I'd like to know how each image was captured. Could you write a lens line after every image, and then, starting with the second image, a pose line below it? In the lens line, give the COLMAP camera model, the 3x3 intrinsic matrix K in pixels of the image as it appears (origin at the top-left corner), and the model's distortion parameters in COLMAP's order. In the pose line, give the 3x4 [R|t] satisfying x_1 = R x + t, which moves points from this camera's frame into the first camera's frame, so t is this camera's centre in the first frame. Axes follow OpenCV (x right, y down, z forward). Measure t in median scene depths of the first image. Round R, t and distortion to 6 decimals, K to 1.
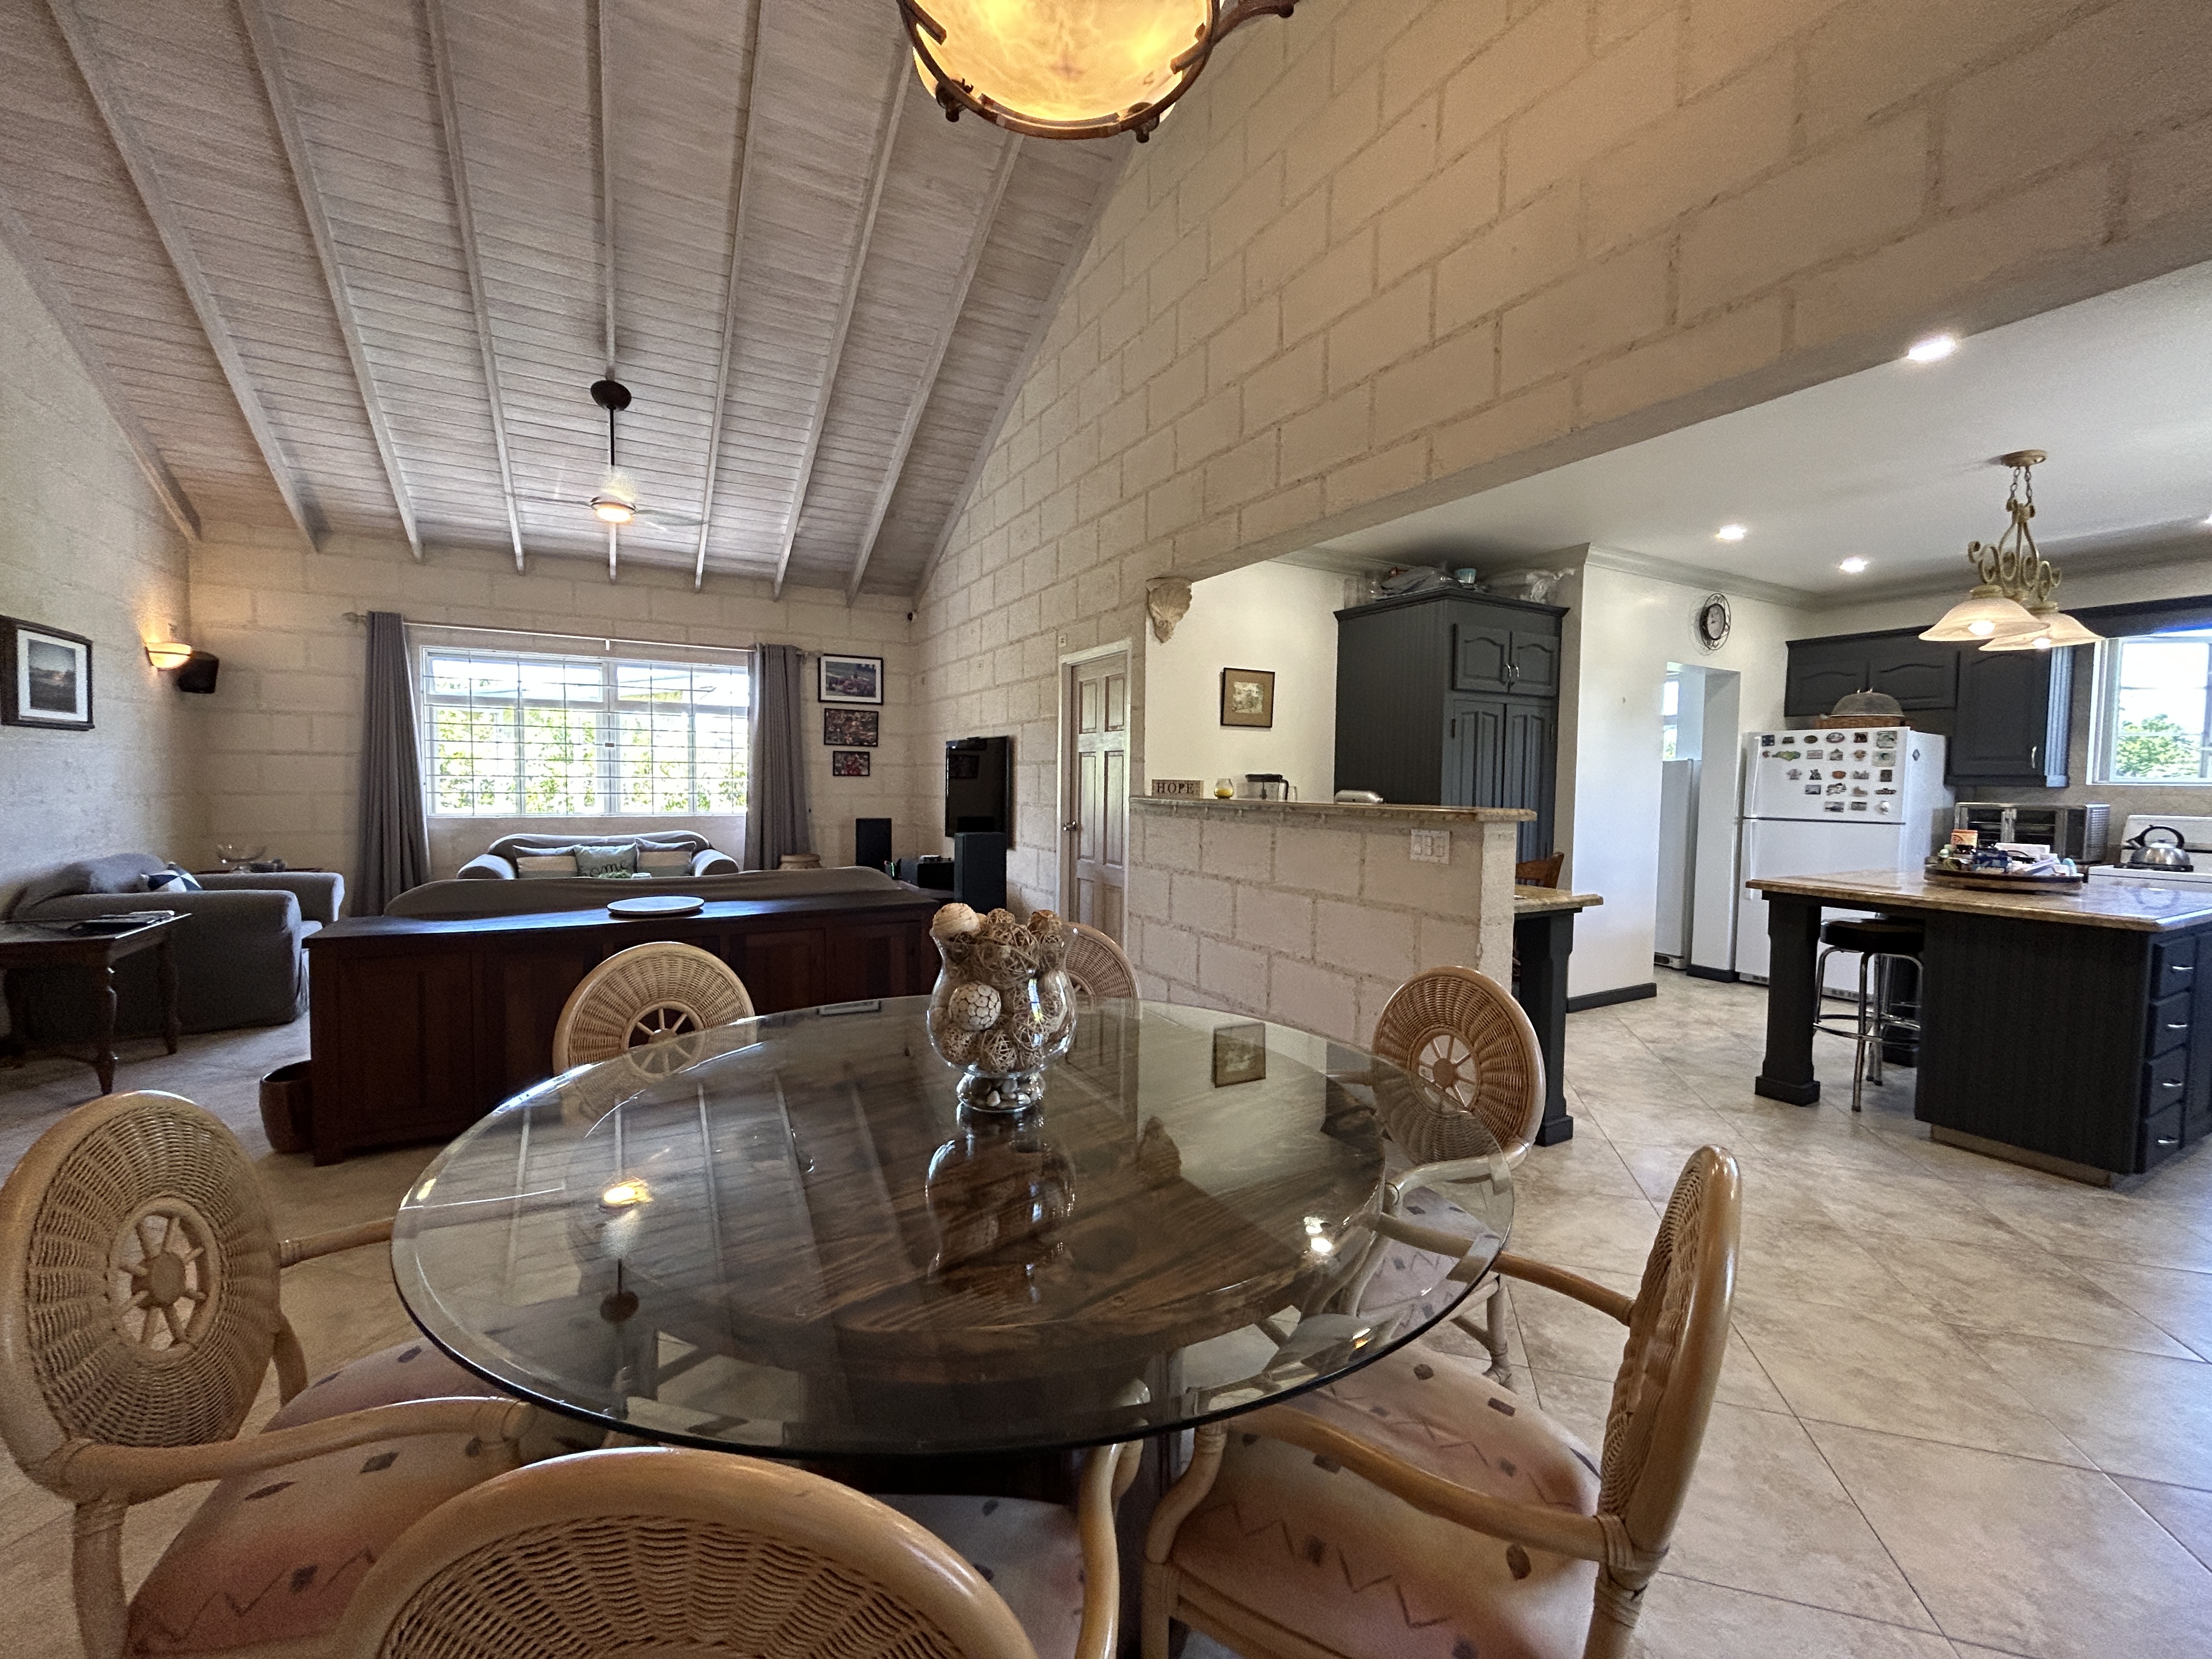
lens RADIAL K [[895.5, 0, 1110.4], [0, 895.5, 825.5], [0, 0, 1]] dist [-0.001337, 0.000355]
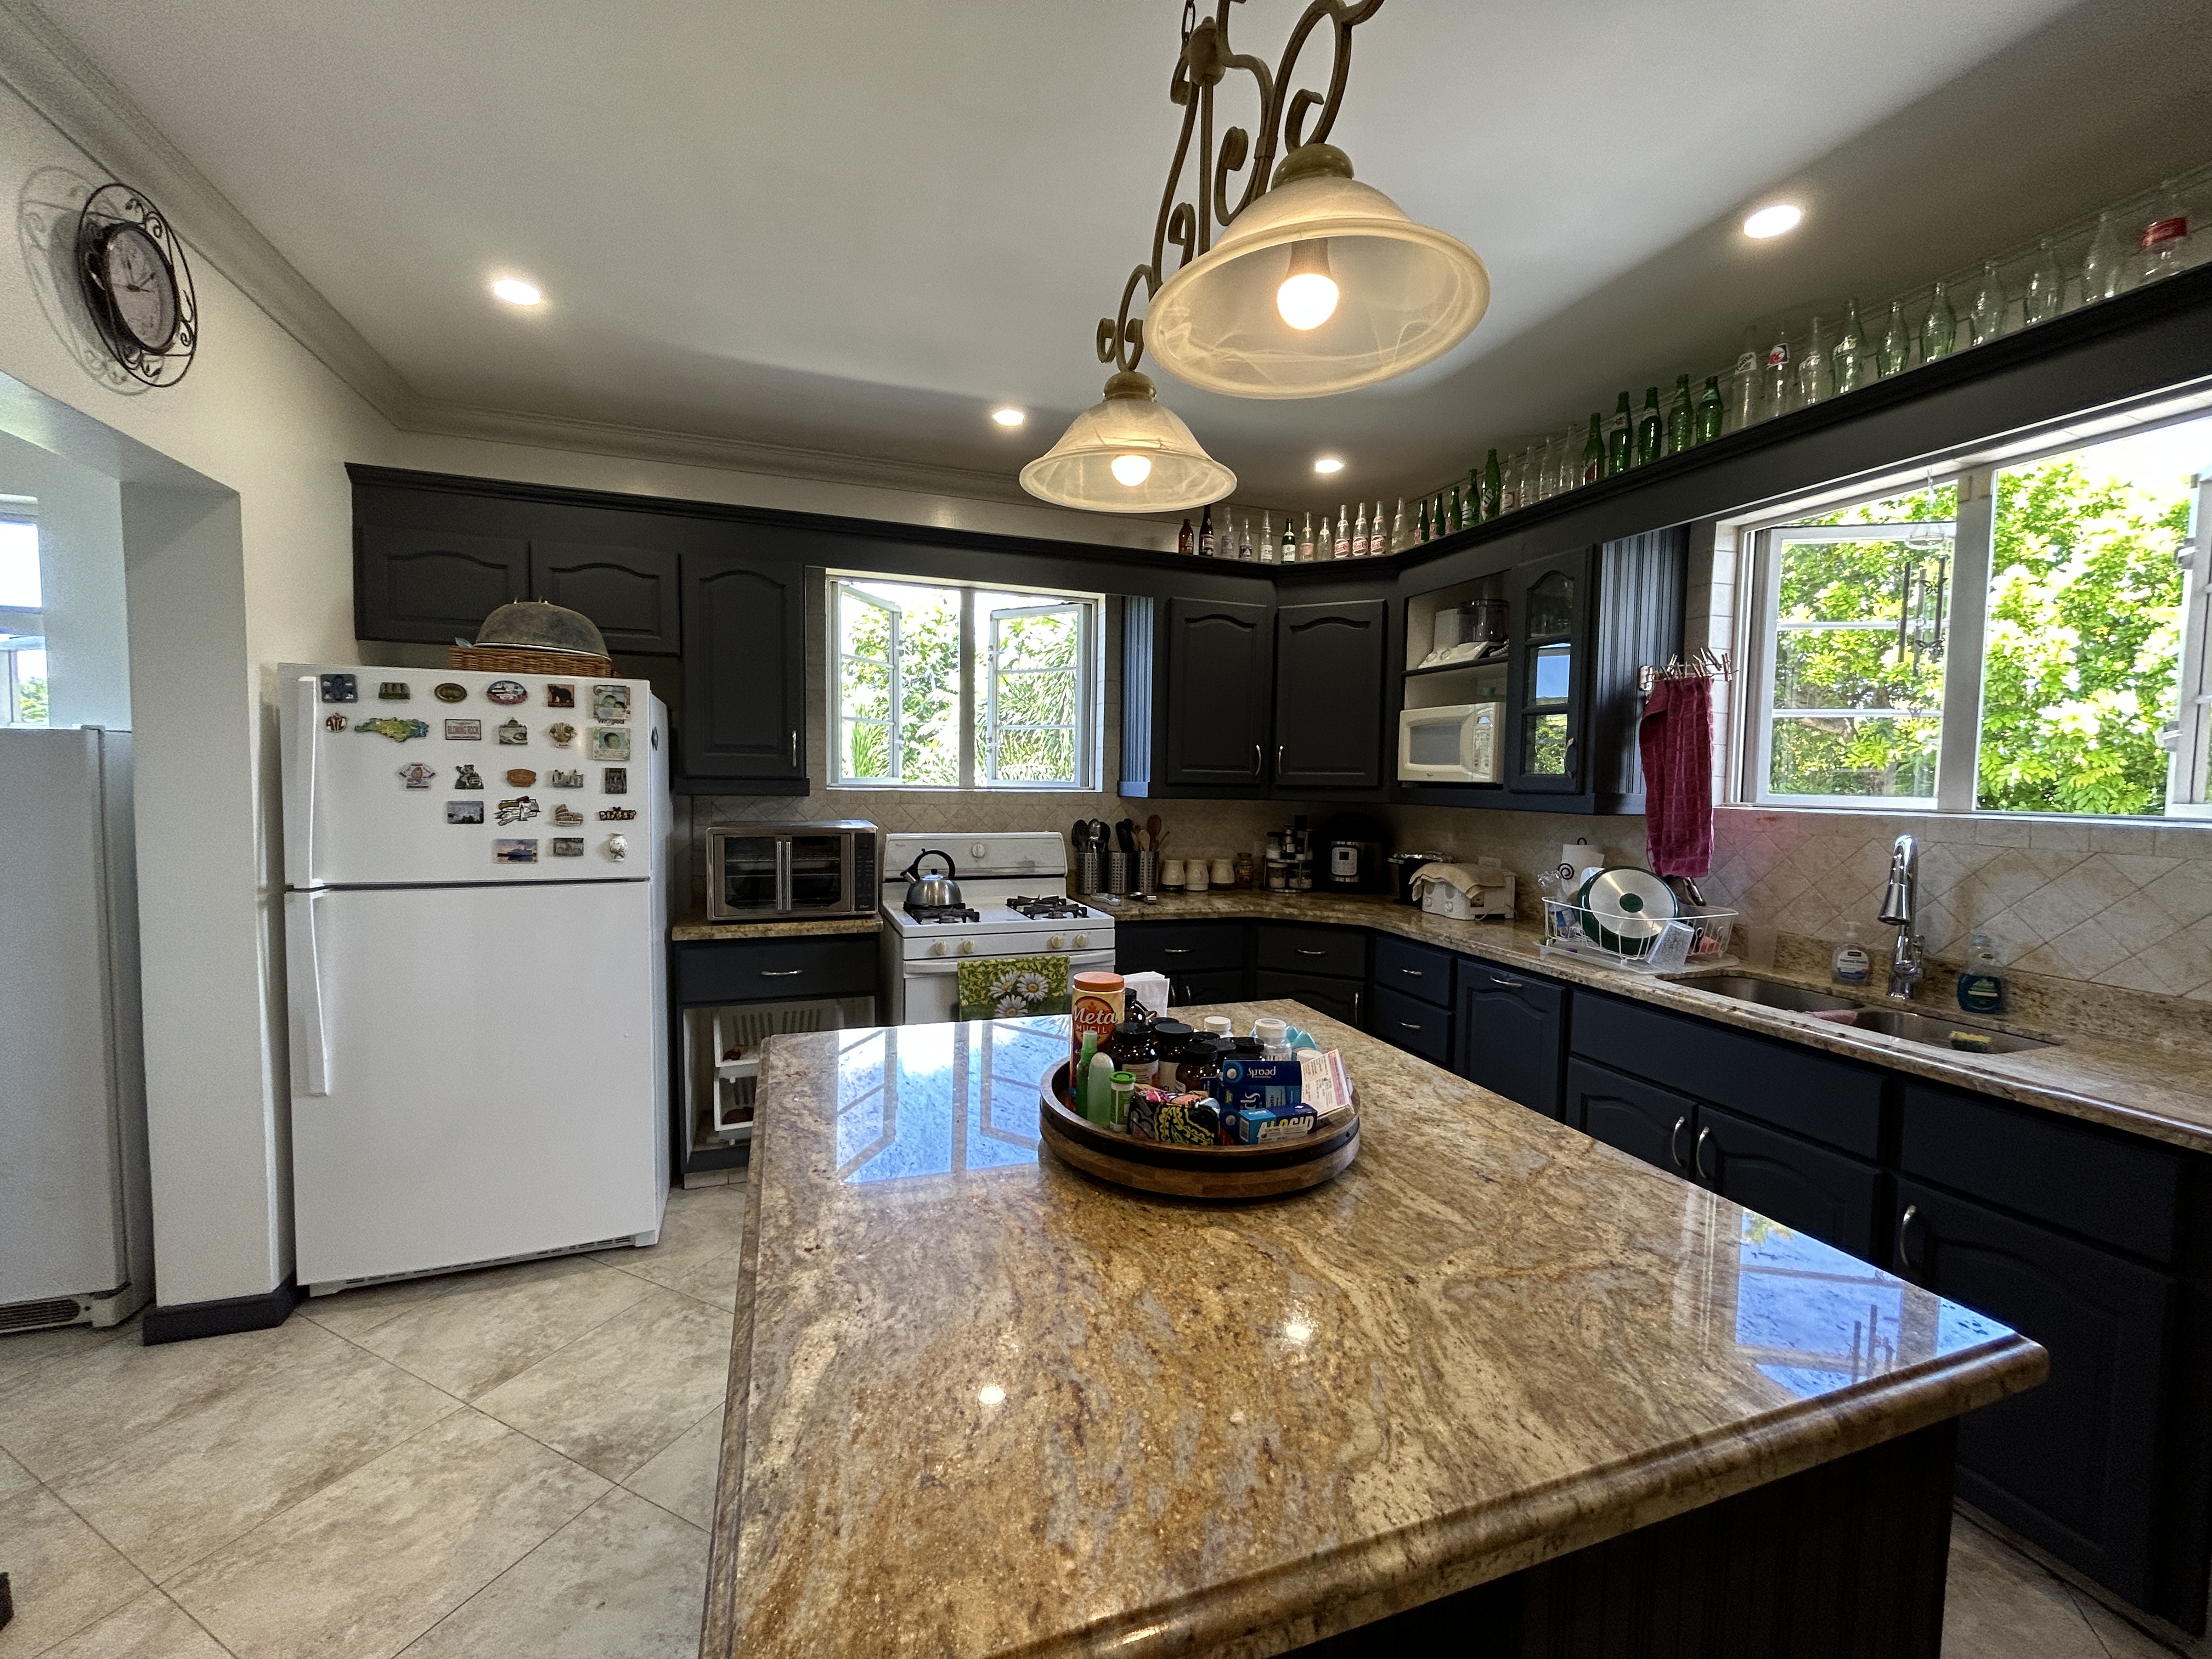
lens RADIAL K [[895.5, 0, 1110.4], [0, 895.5, 825.5], [0, 0, 1]] dist [-0.001337, 0.000355]
pose [[0.160958, -0.064490, 0.984852, 0.441426], [0.036135, 0.997579, 0.059418, -0.050853], [-0.986300, 0.026023, 0.162898, 0.667218]]
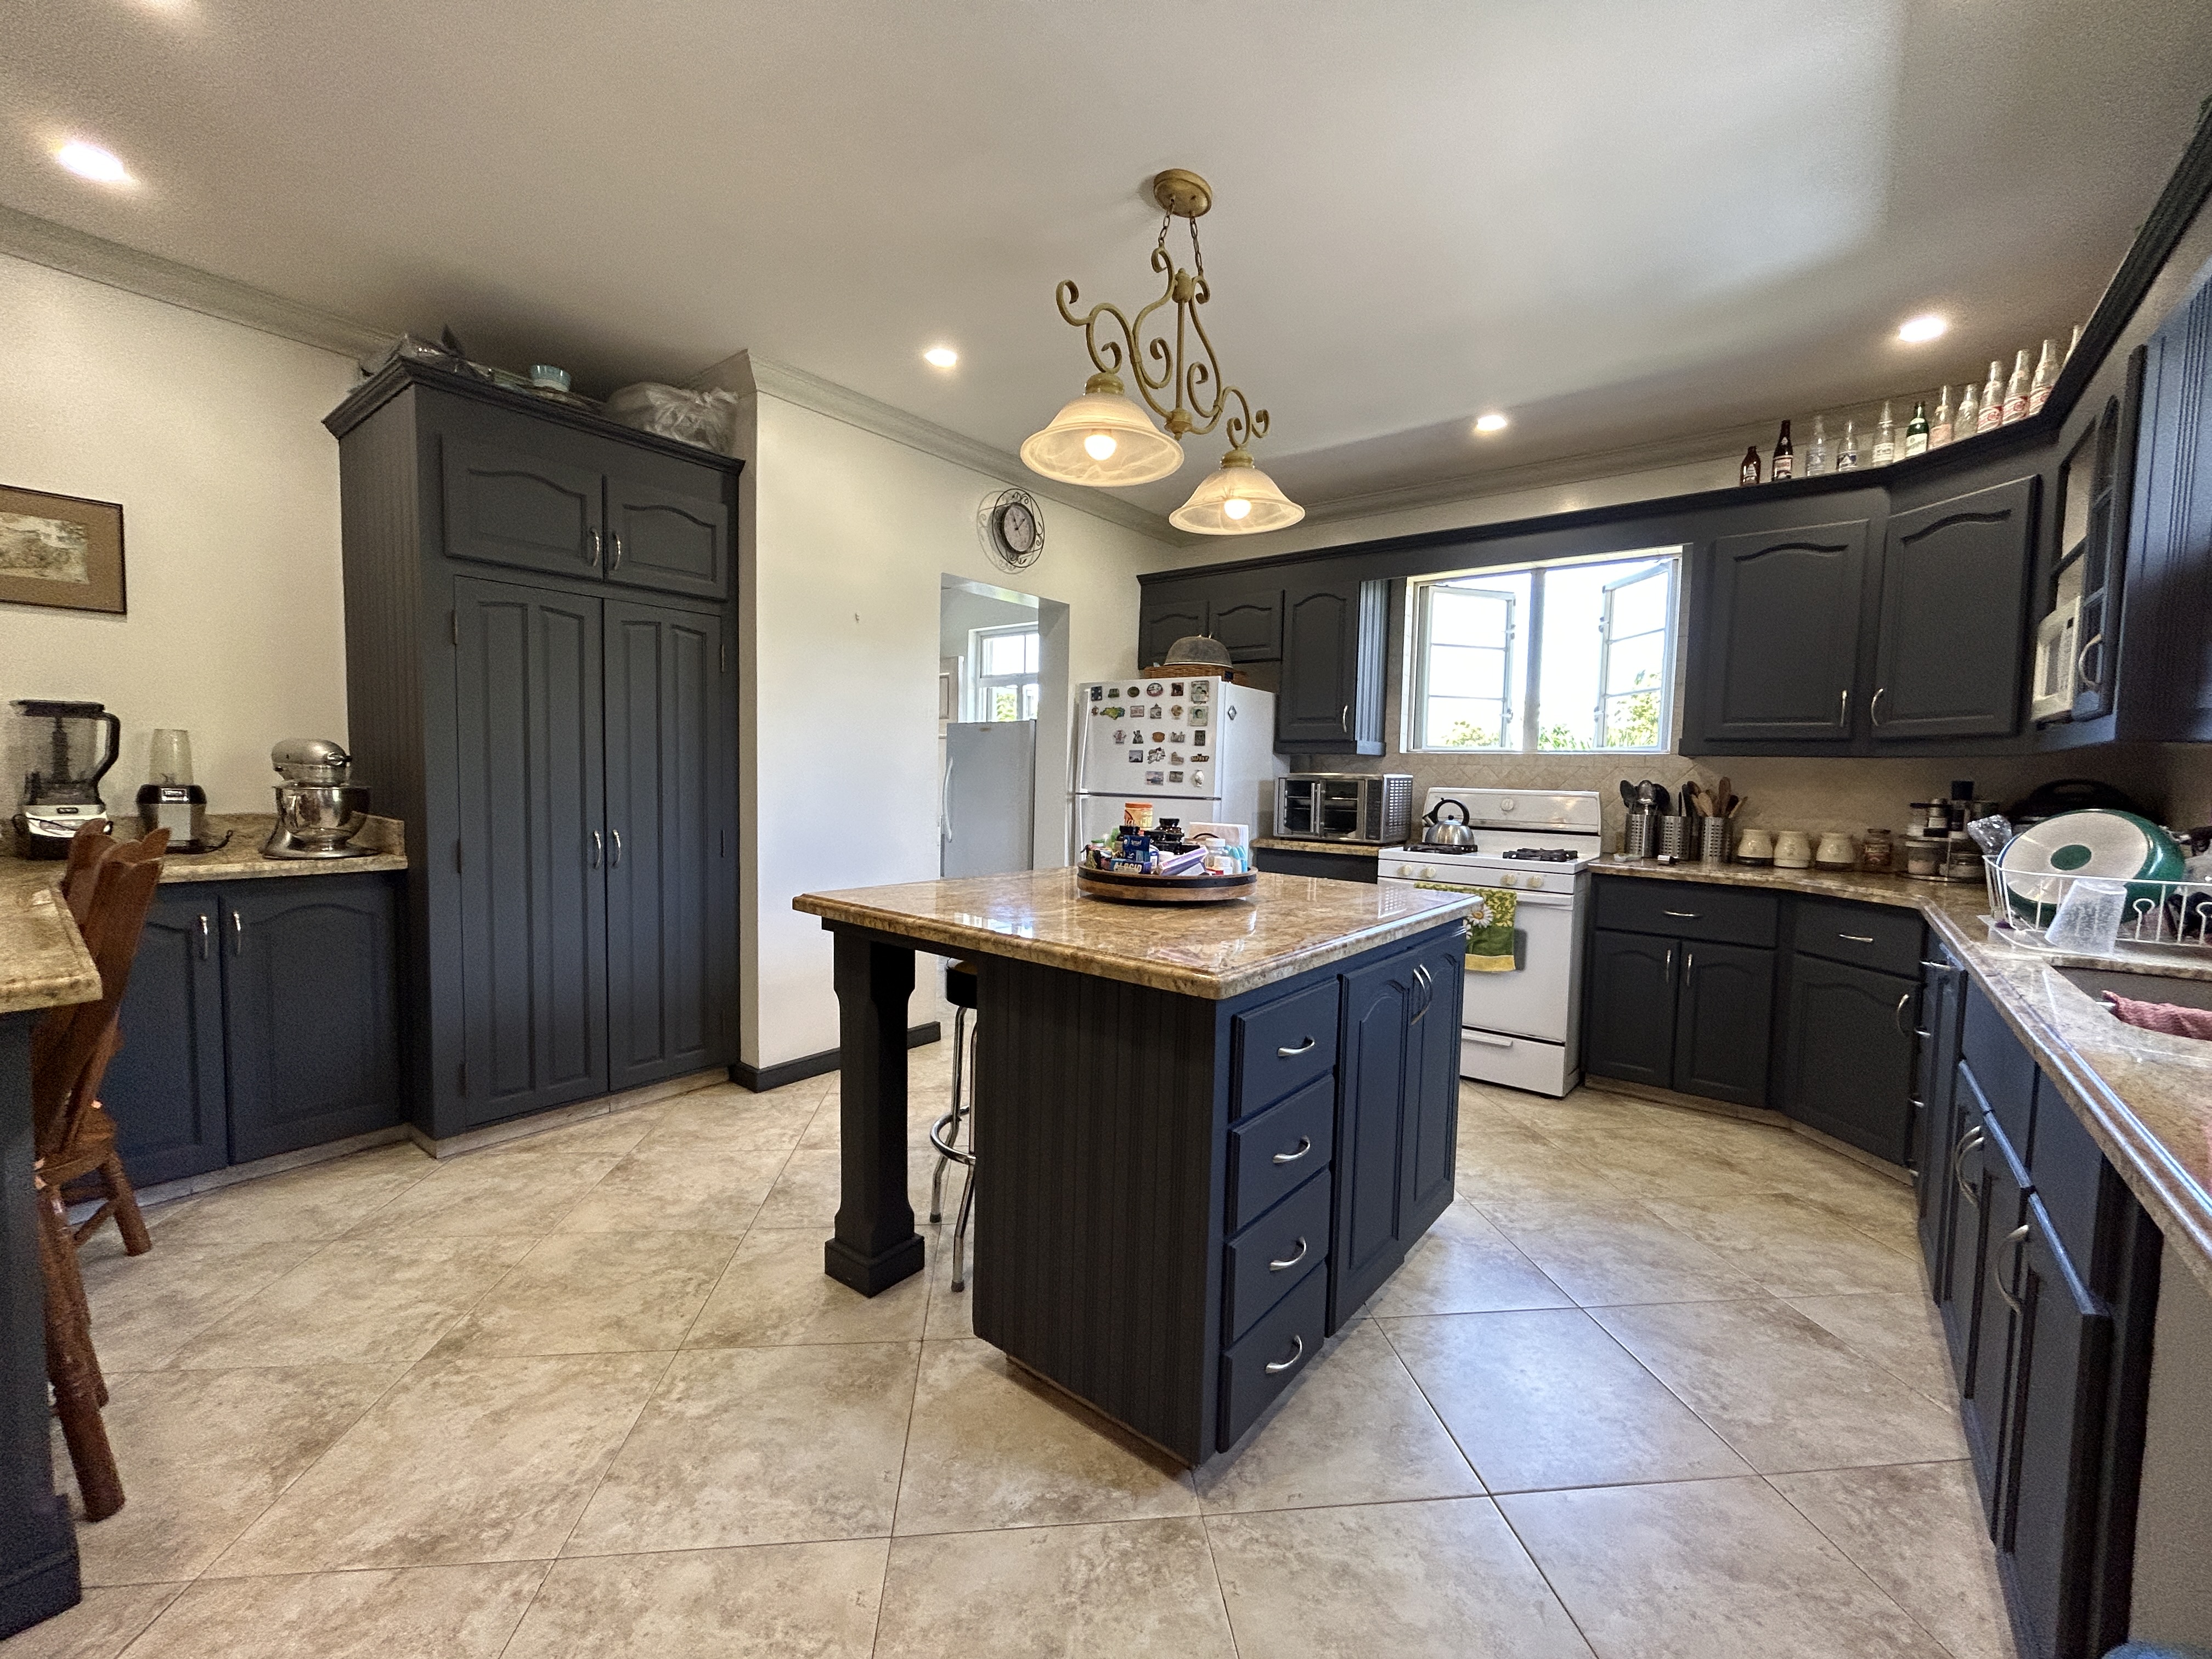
lens RADIAL K [[895.5, 0, 1110.4], [0, 895.5, 825.5], [0, 0, 1]] dist [-0.001337, 0.000355]
pose [[0.924202, -0.014380, 0.381633, 0.492837], [0.008253, 0.999809, 0.017688, 0.007016], [-0.381814, -0.013198, 0.924145, 0.299915]]
